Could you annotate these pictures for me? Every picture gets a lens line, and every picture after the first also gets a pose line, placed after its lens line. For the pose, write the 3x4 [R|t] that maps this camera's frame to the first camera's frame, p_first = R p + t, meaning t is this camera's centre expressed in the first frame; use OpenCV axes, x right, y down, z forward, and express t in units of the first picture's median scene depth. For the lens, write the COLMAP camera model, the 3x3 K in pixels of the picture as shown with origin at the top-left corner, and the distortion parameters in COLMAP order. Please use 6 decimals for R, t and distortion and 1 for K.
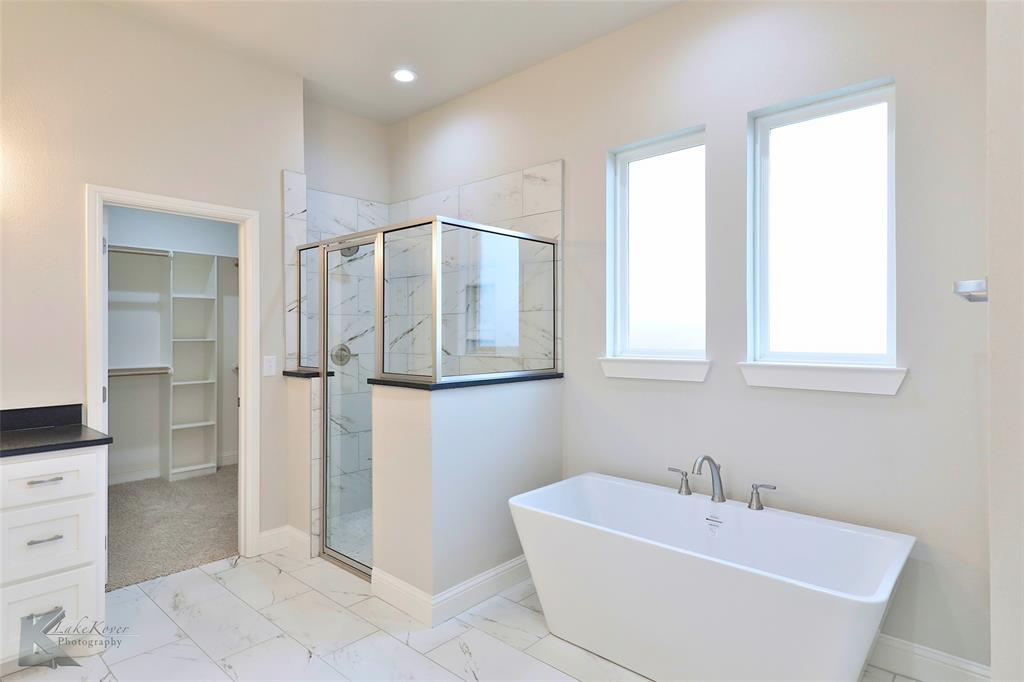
lens RADIAL K [[548.7, 0, 510.3], [0, 548.7, 333.0], [0, 0, 1]] dist [0.002966, 0.000296]
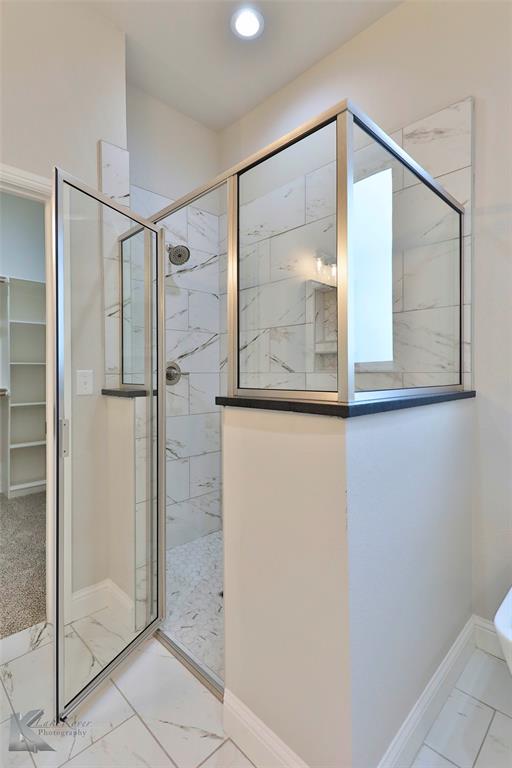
lens RADIAL K [[369.7, 0, 255.8], [0, 369.7, 372.6], [0, 0, 1]] dist [0.012778, -0.000569]
pose [[0.998210, -0.003786, -0.059693, -0.155199], [0.004006, 0.999986, 0.003561, 0.043979], [0.059678, -0.003794, 0.998210, 0.469804]]
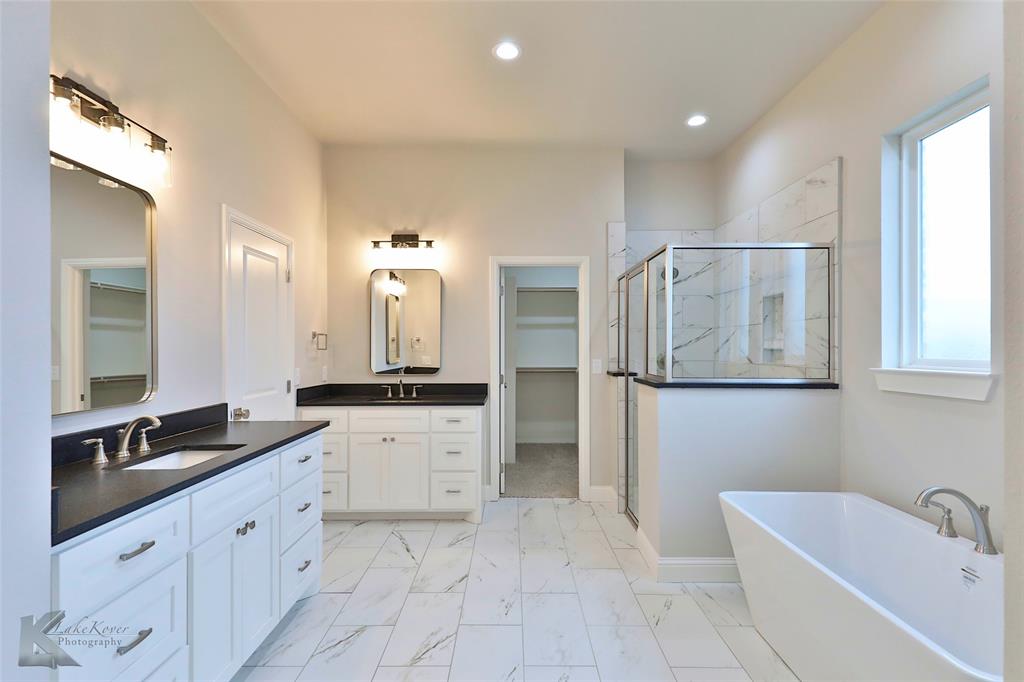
lens RADIAL K [[488.7, 0, 509.3], [0, 488.7, 346.6], [0, 0, 1]] dist [-0.015416, -0.000297]
pose [[0.660553, 0.001223, -0.750778, 0.330212], [-0.001905, 0.999998, -0.000047, 0.009842], [0.750777, 0.001461, 0.660554, 0.026809]]
